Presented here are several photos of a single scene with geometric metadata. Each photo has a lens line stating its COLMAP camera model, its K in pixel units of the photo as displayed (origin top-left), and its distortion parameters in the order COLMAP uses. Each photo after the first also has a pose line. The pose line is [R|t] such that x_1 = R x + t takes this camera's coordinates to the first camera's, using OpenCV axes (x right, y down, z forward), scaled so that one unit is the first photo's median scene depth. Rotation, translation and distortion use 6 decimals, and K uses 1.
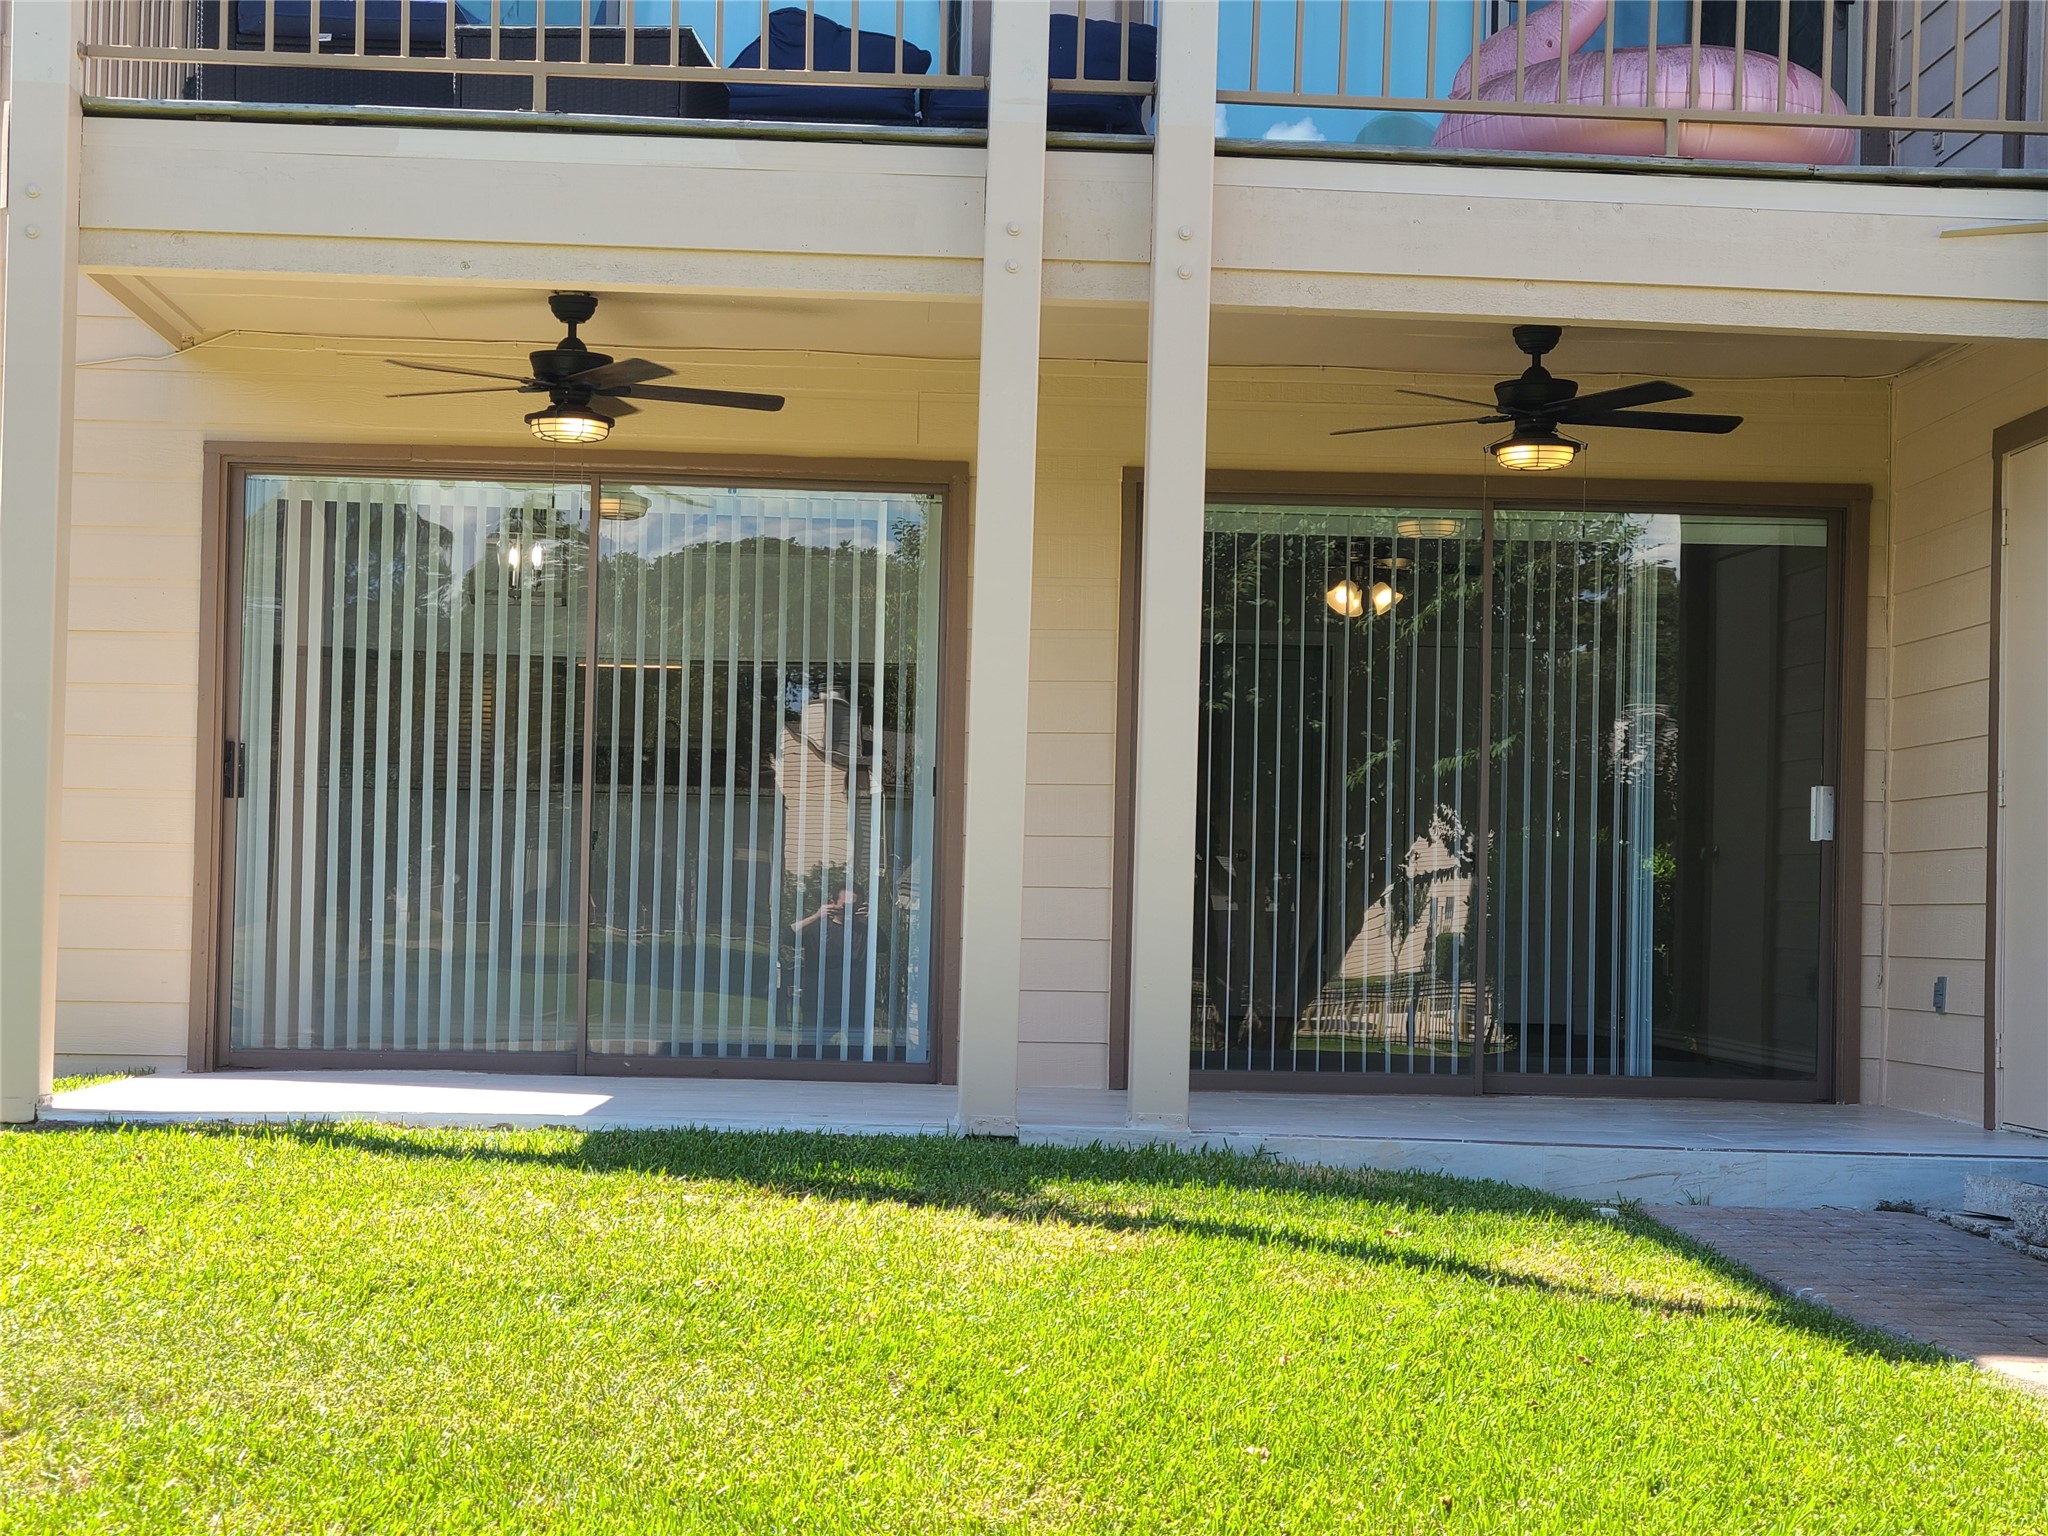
lens RADIAL K [[3308.7, 0, 1024.0], [0, 3308.7, 768.0], [0, 0, 1]] dist [0.082096, -0.100748]
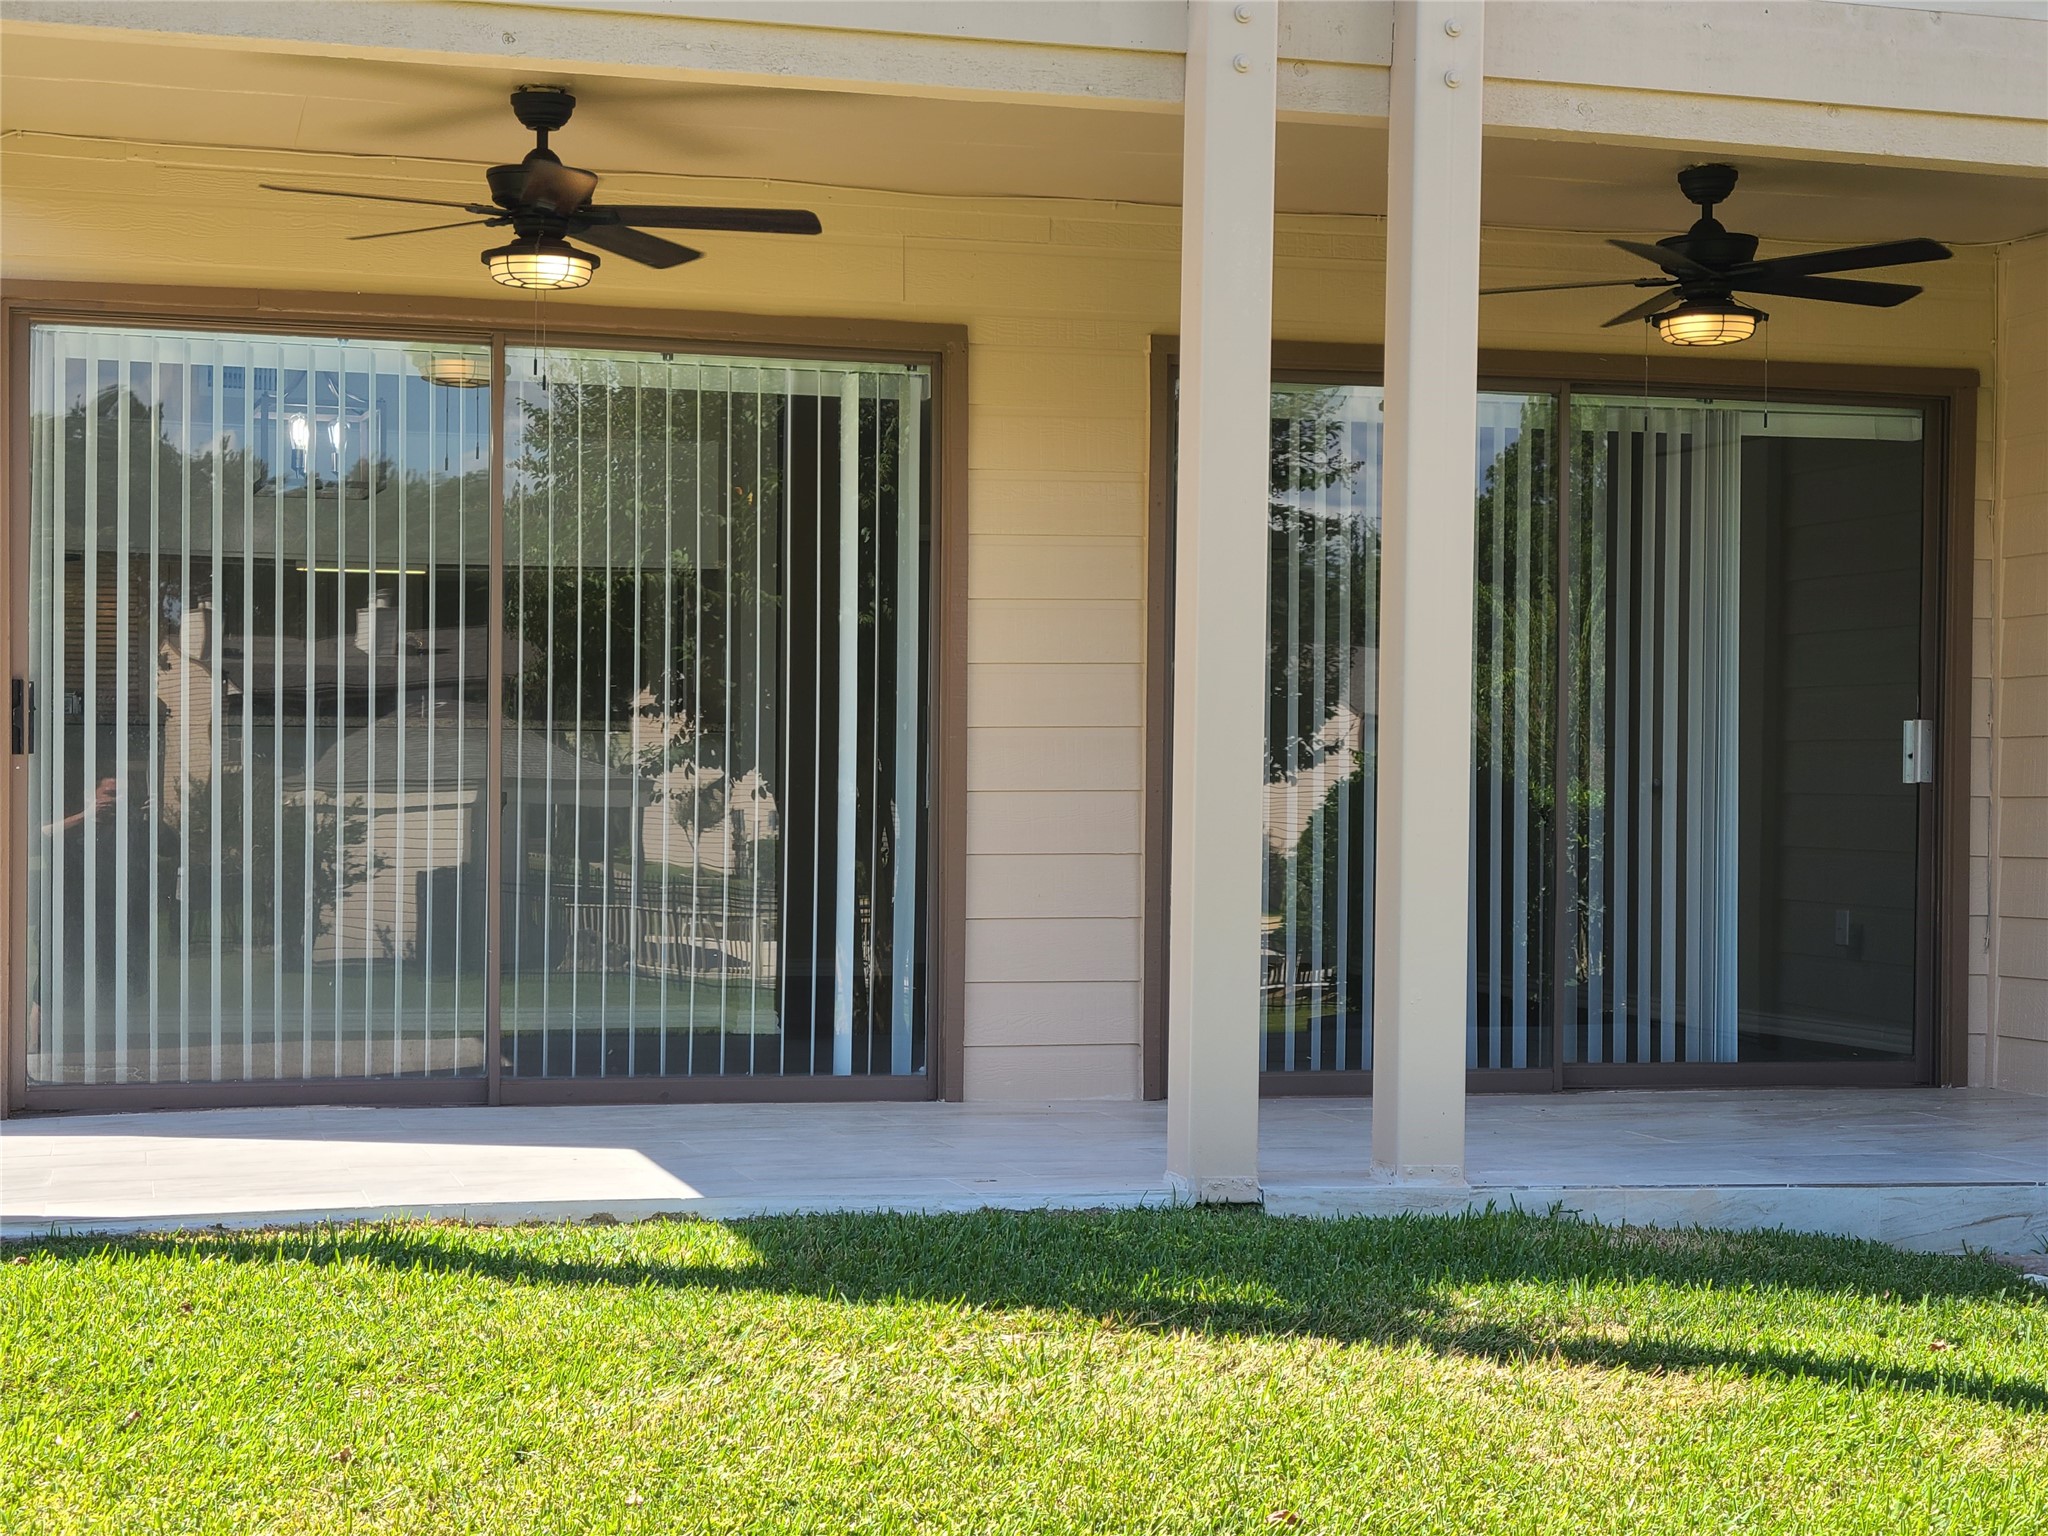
lens RADIAL K [[3308.7, 0, 1024.0], [0, 3308.7, 768.0], [0, 0, 1]] dist [0.082096, -0.100748]
pose [[0.976630, -0.011065, 0.214641, -0.189826], [0.003535, 0.999366, 0.035434, -0.014802], [-0.214897, -0.033848, 0.976050, 0.227047]]
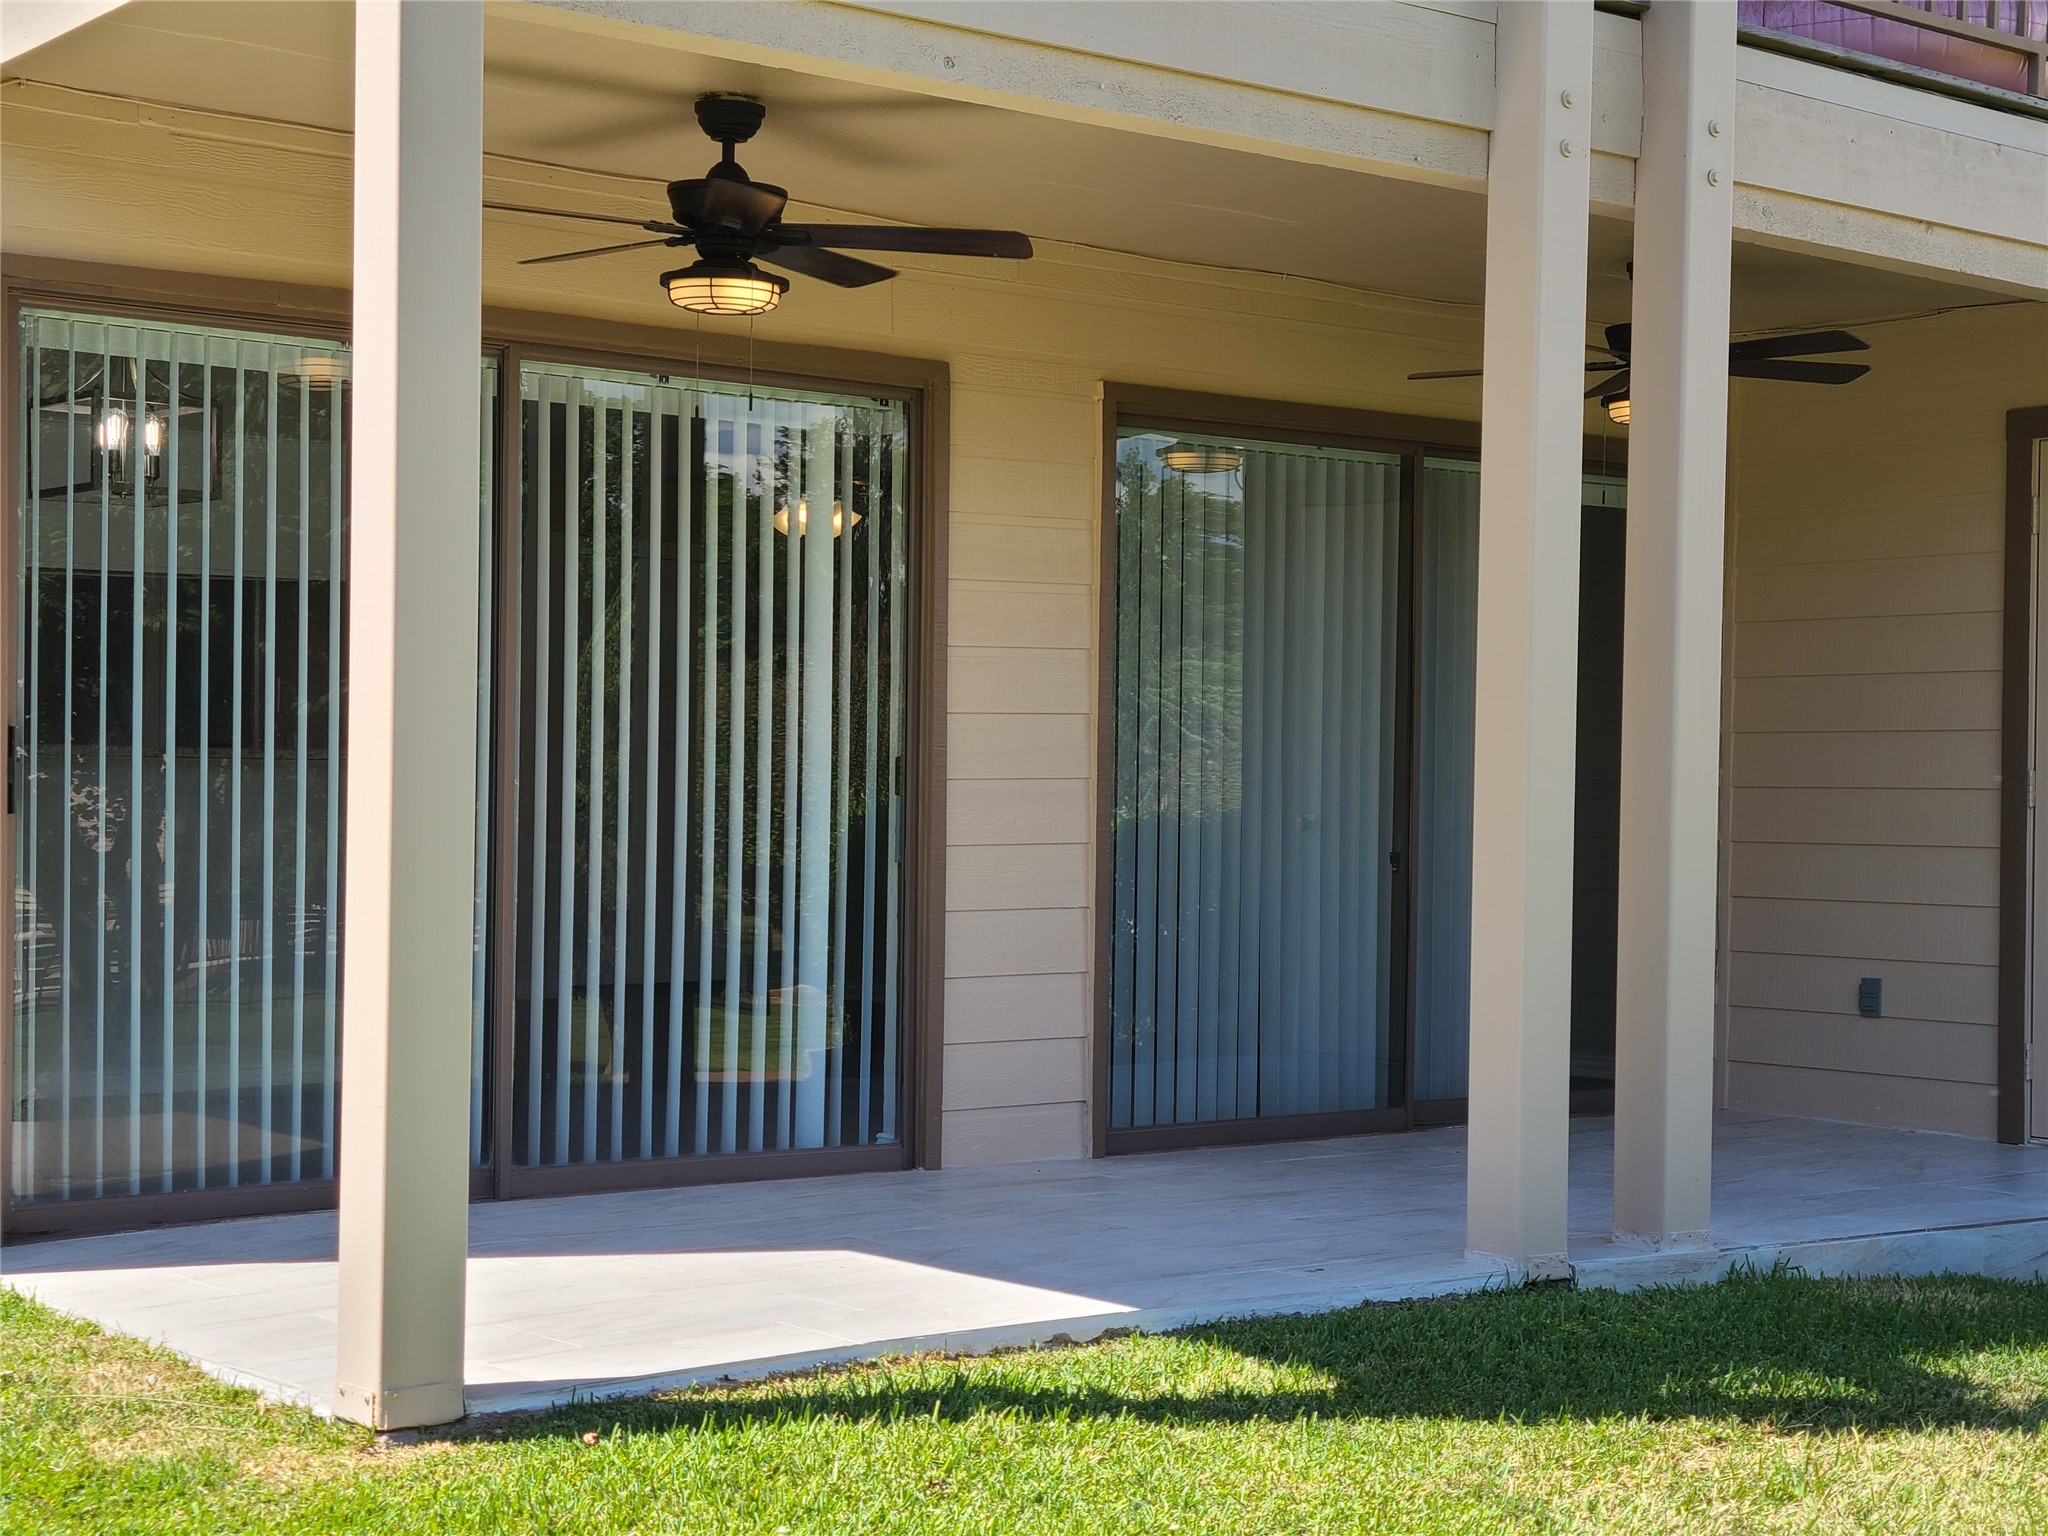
lens RADIAL K [[3299.6, 0, 1055.7], [0, 3299.6, 848.6], [0, 0, 1]] dist [0.090494, -0.202168]
pose [[0.804438, -0.025144, 0.593505, -0.485712], [-0.022319, 0.997119, 0.072494, -0.038240], [-0.593618, -0.071563, 0.801559, 0.389209]]
